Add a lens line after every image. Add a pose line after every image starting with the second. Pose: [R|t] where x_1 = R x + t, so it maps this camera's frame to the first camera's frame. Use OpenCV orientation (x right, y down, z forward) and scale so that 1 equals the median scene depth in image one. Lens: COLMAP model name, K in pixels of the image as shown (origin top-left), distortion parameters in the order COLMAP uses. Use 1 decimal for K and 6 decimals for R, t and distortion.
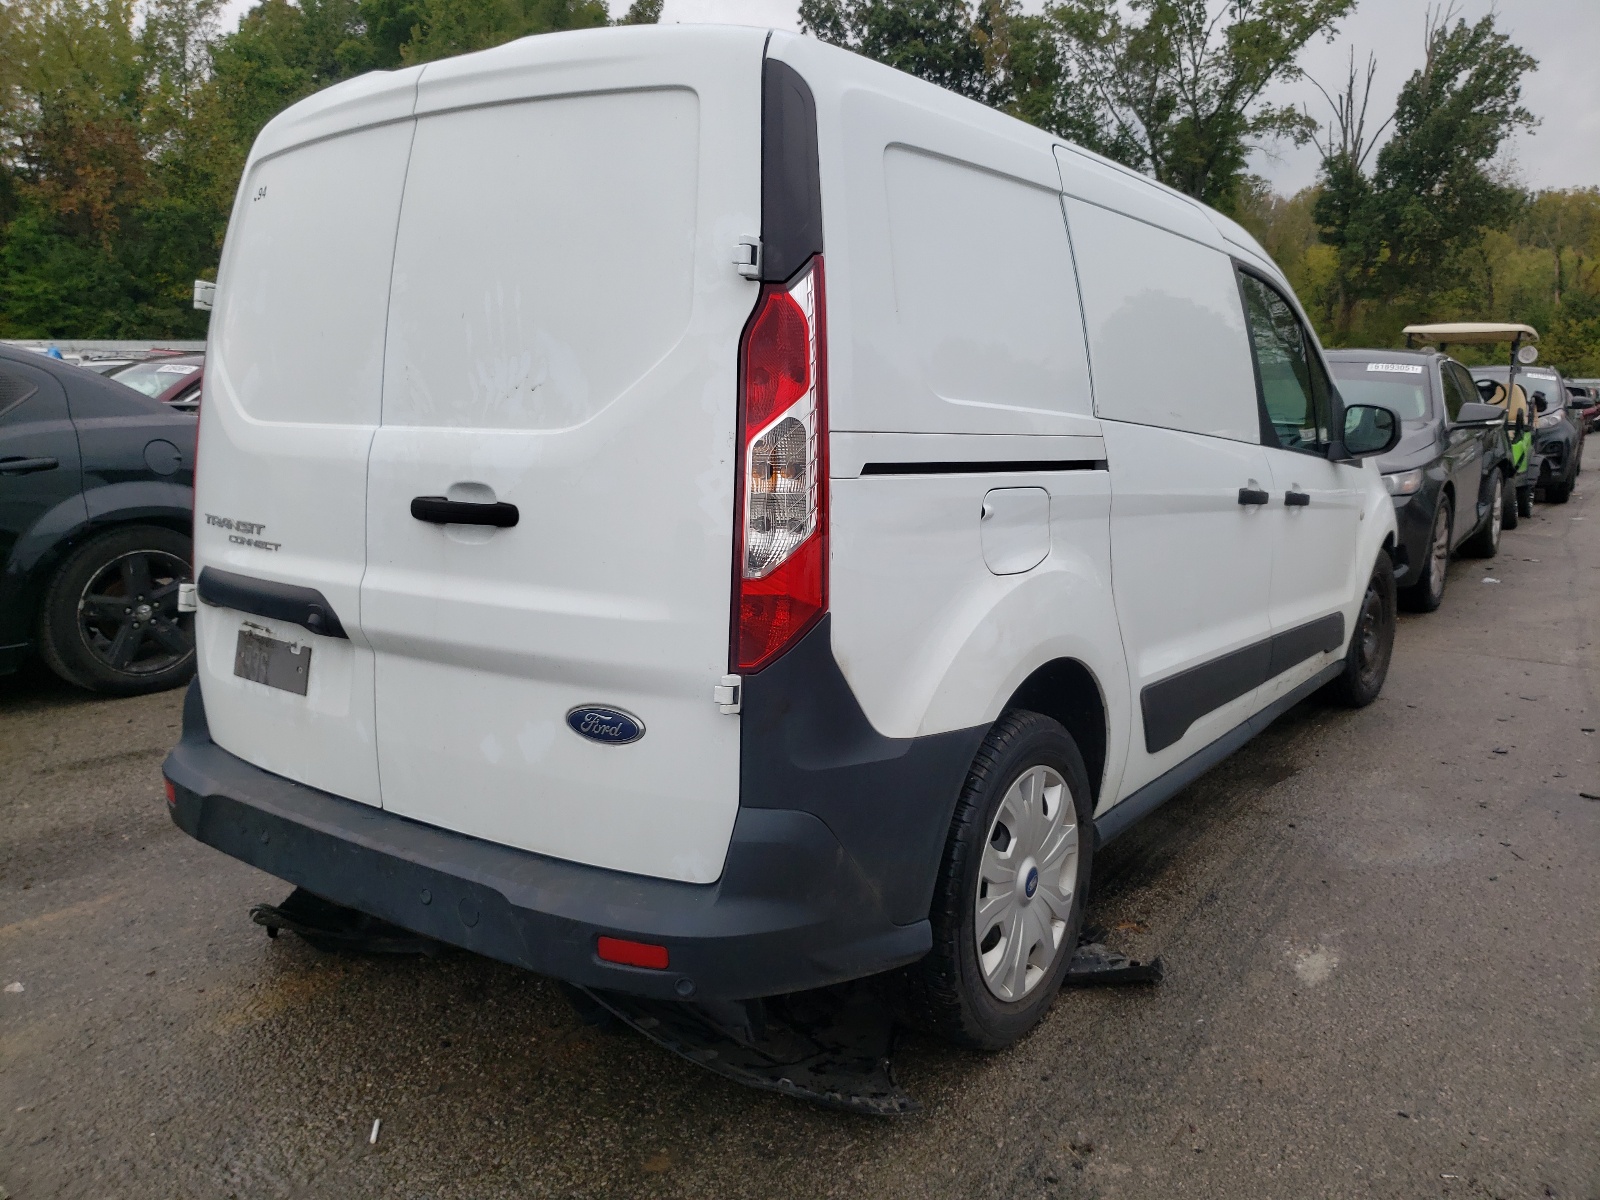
lens RADIAL K [[1204.7, 0, 800.0], [0, 1204.7, 600.0], [0, 0, 1]] dist [-0.007355, -0.005133]
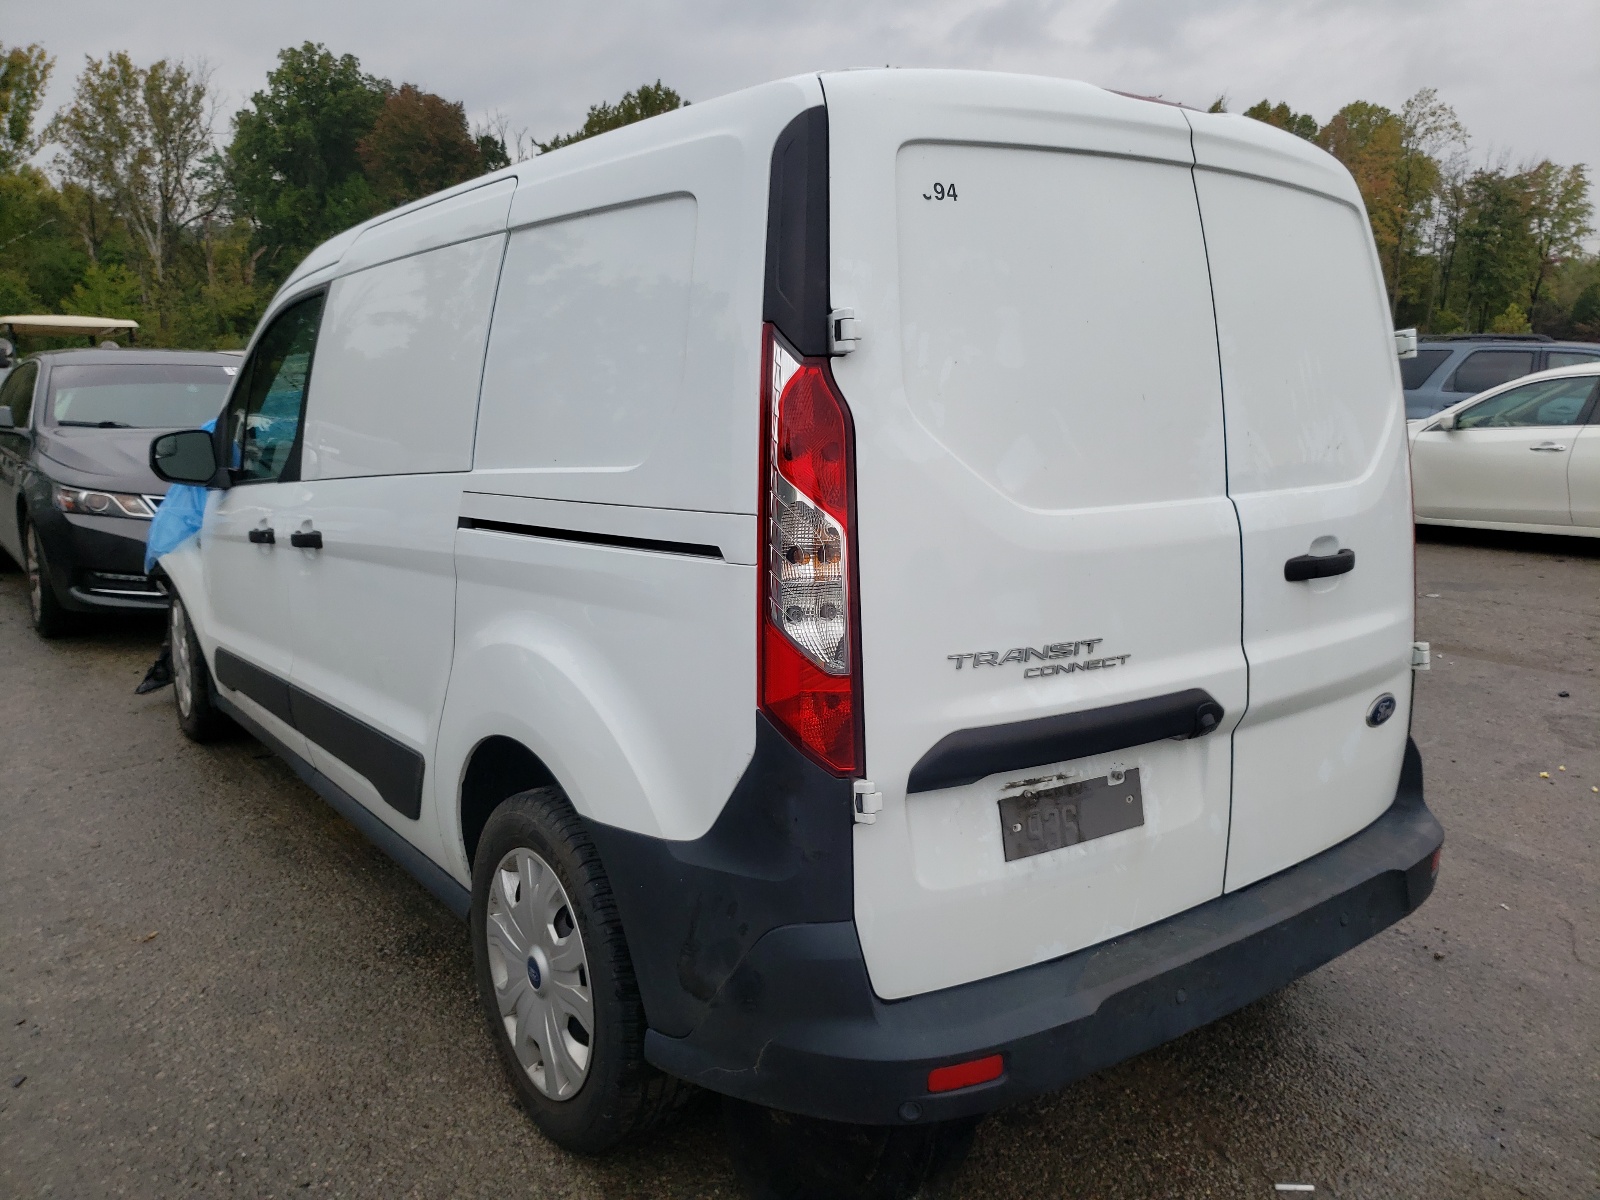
lens RADIAL K [[1204.7, 0, 800.0], [0, 1204.7, 600.0], [0, 0, 1]] dist [-0.007355, -0.005133]
pose [[0.356196, -0.167045, 0.919358, -1.210996], [0.185715, 0.976918, 0.105550, -0.202529], [-0.915770, 0.133142, 0.378998, 0.848095]]
